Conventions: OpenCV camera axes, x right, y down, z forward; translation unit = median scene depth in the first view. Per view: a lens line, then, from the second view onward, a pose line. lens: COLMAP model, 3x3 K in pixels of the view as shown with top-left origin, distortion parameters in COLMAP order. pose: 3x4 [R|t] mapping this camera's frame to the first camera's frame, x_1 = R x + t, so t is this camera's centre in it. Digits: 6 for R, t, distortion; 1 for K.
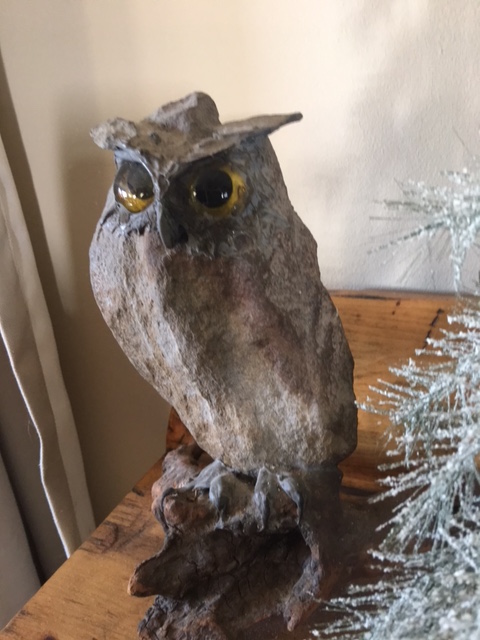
lens RADIAL K [[545.5, 0, 239.8], [0, 545.5, 311.6], [0, 0, 1]] dist [0.071068, -0.141948]
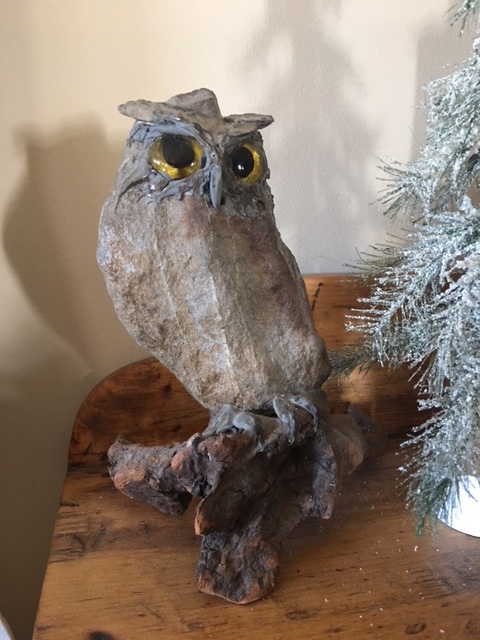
lens RADIAL K [[545.5, 0, 239.8], [0, 545.5, 311.6], [0, 0, 1]] dist [0.071068, -0.141948]
pose [[0.830426, -0.067784, 0.552990, -0.686457], [0.140300, 0.986026, -0.089826, 0.199965], [-0.539173, 0.152179, 0.828332, 0.021627]]
